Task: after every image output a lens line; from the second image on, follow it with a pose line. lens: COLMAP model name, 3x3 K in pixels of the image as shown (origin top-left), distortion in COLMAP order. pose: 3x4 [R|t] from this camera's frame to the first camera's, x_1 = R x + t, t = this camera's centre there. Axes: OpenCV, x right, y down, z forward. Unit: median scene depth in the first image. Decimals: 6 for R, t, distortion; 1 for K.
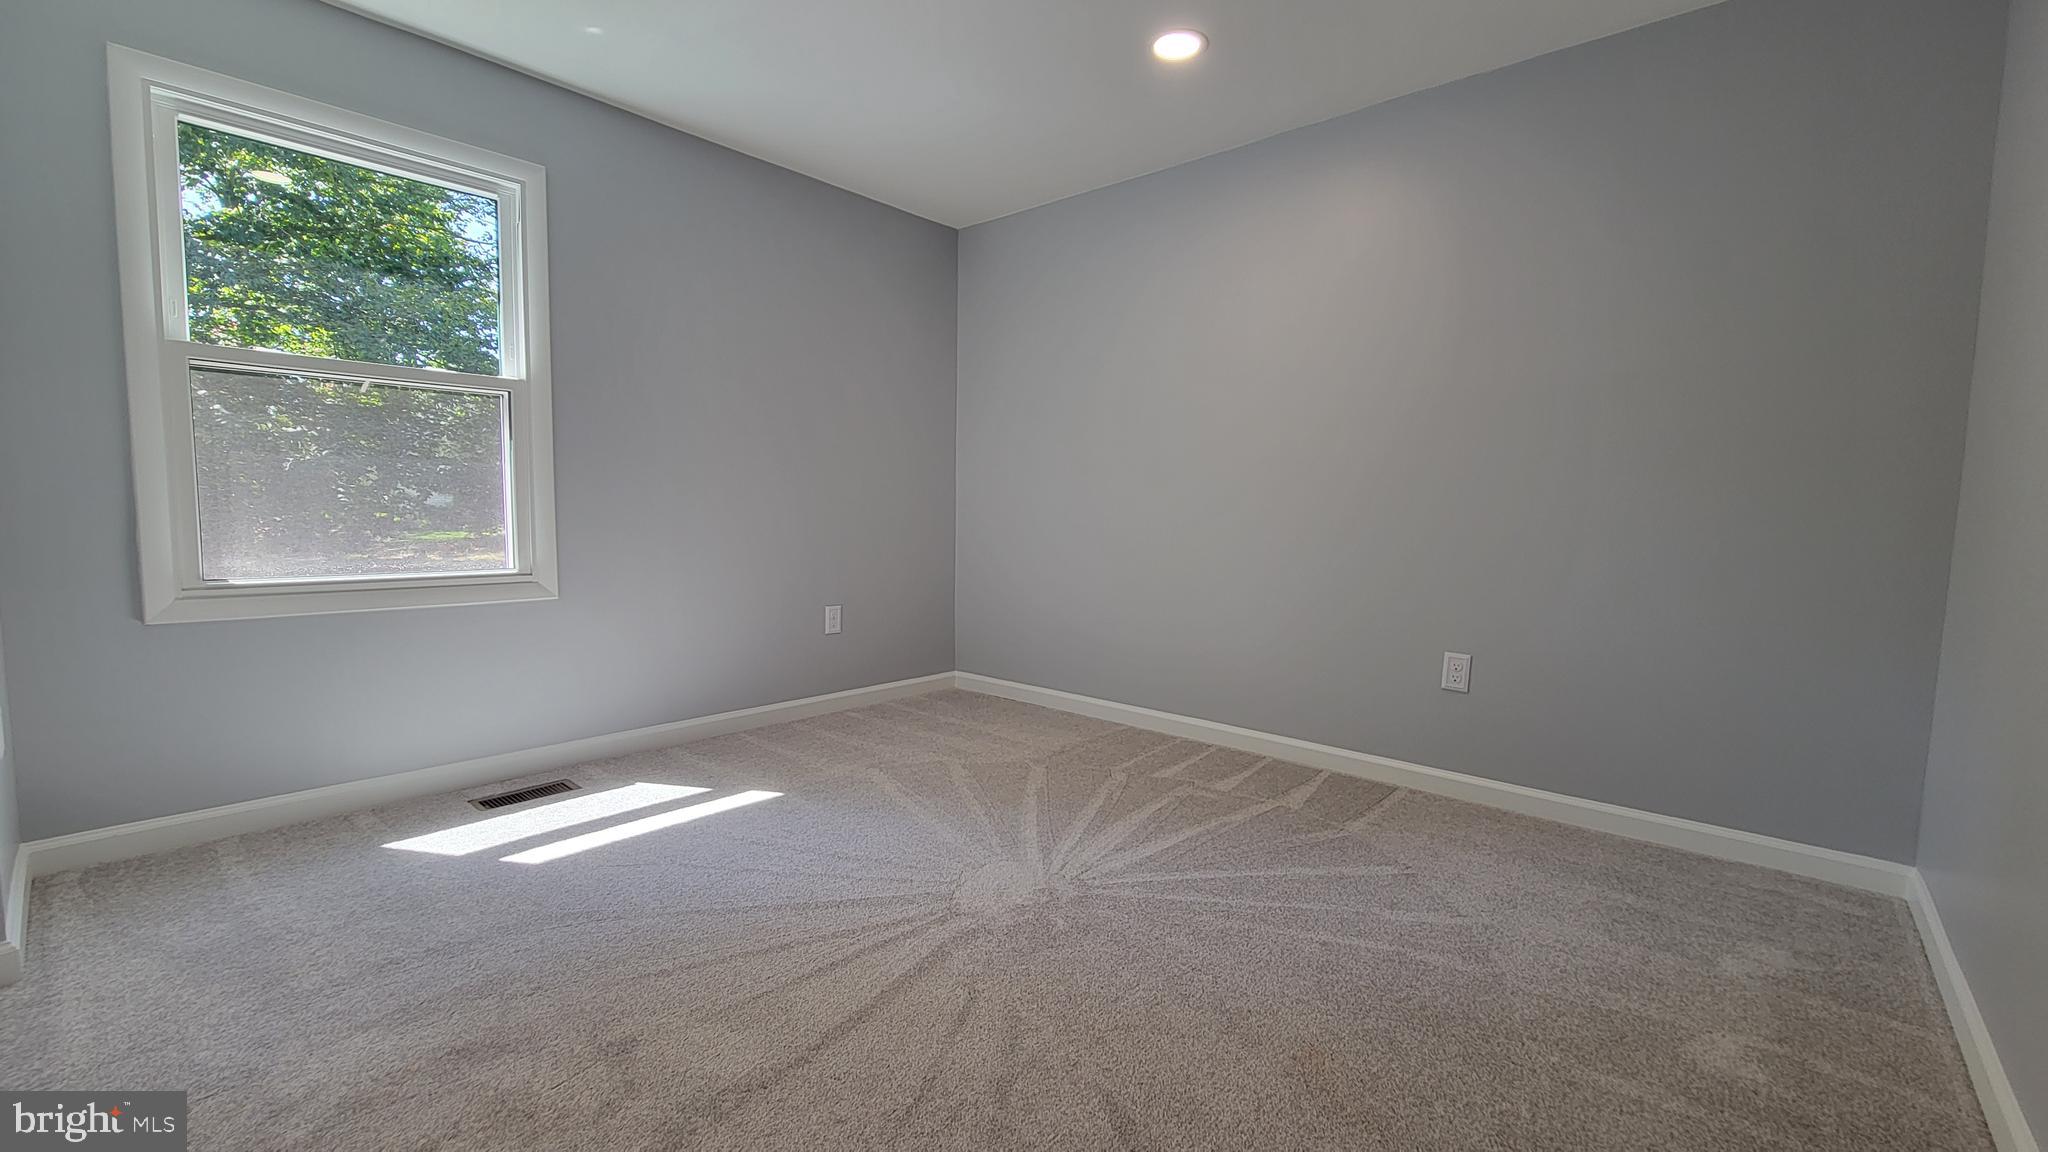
lens RADIAL K [[826.1, 0, 1030.2], [0, 826.1, 577.1], [0, 0, 1]] dist [0.001401, -0.000215]
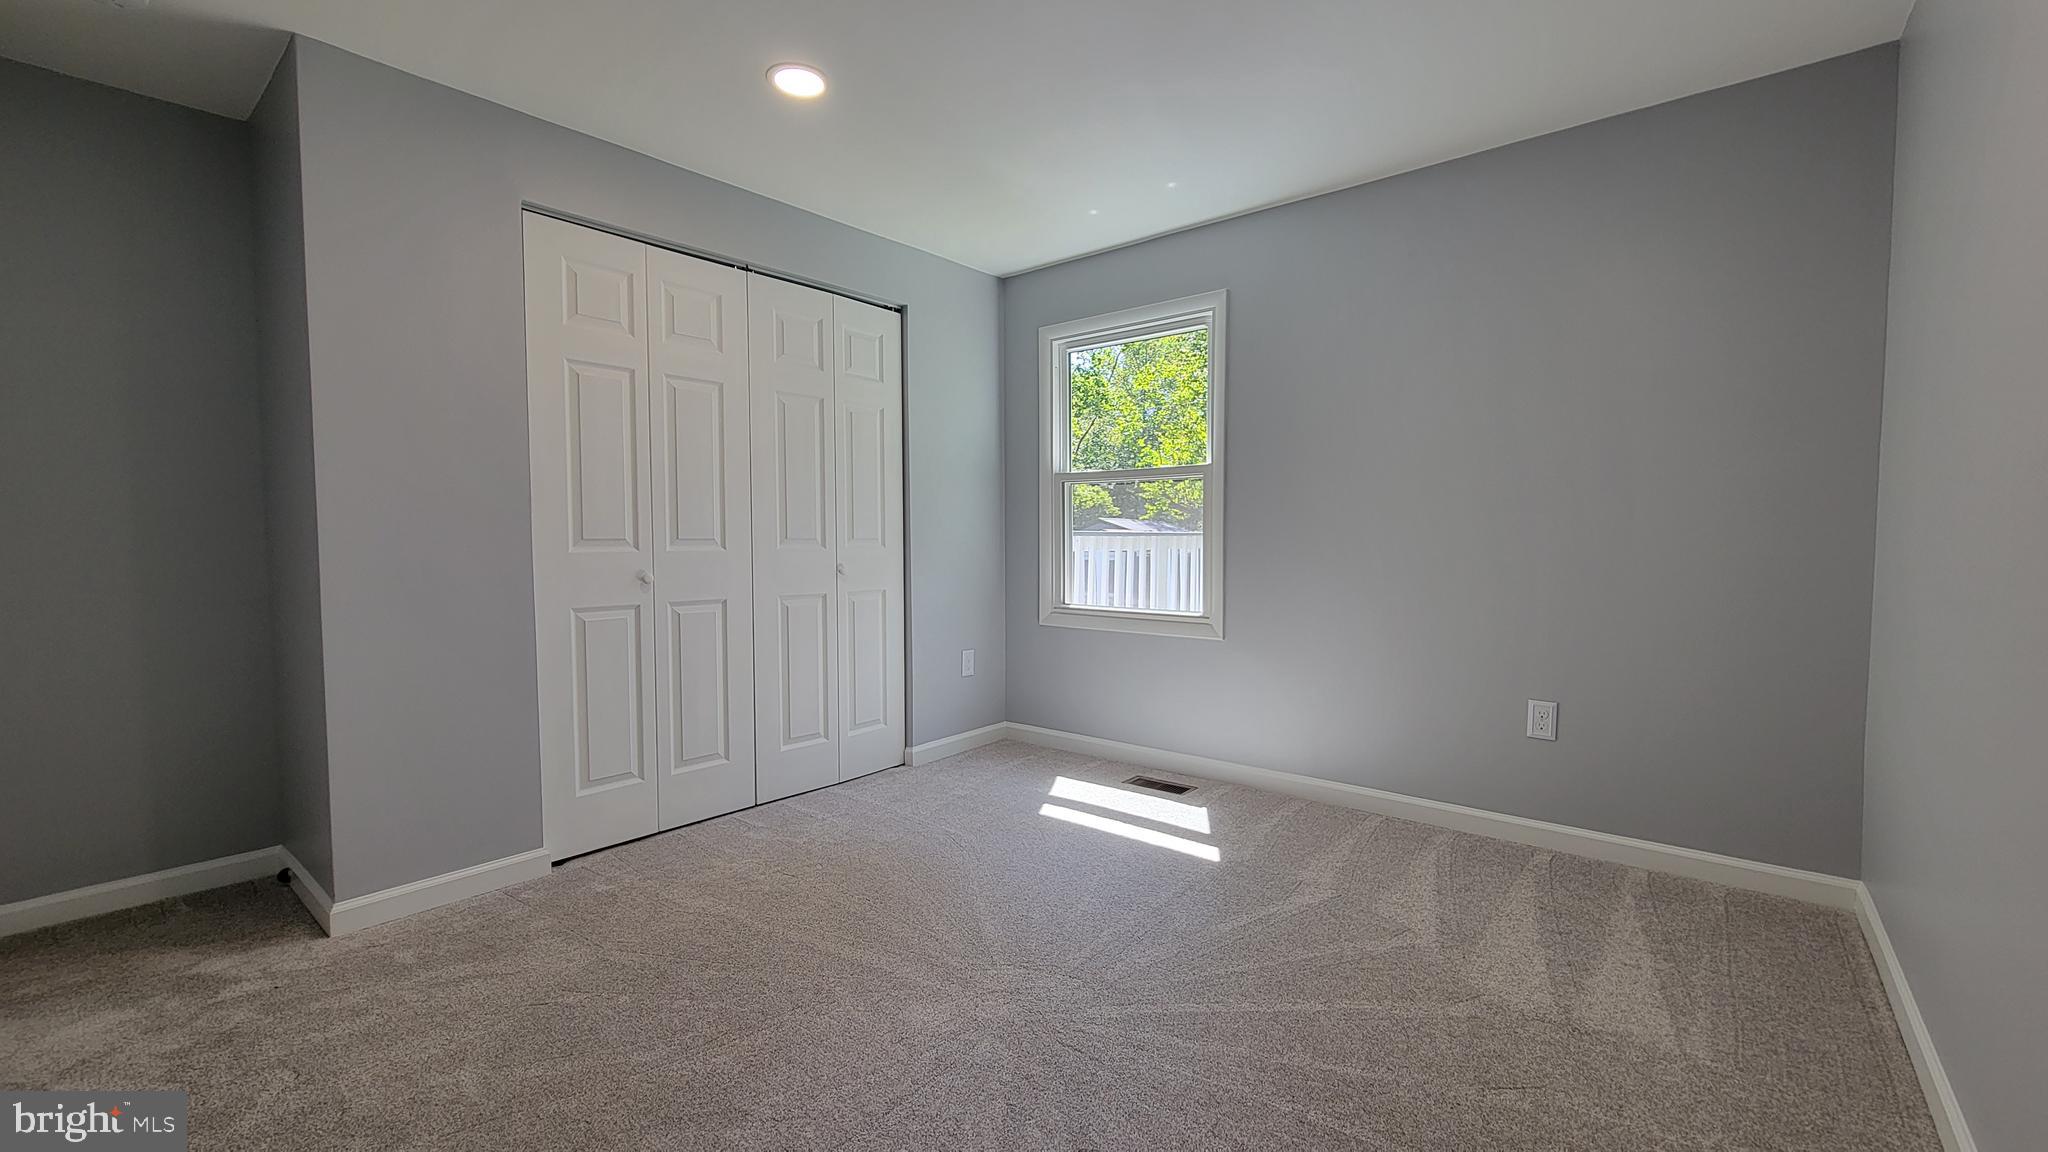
lens RADIAL K [[826.1, 0, 1030.2], [0, 826.1, 577.1], [0, 0, 1]] dist [0.001401, -0.000215]
pose [[0.026756, 0.029152, -0.999217, 0.651202], [-0.079849, 0.996443, 0.026933, -0.079023], [0.996448, 0.079066, 0.028989, 0.714379]]
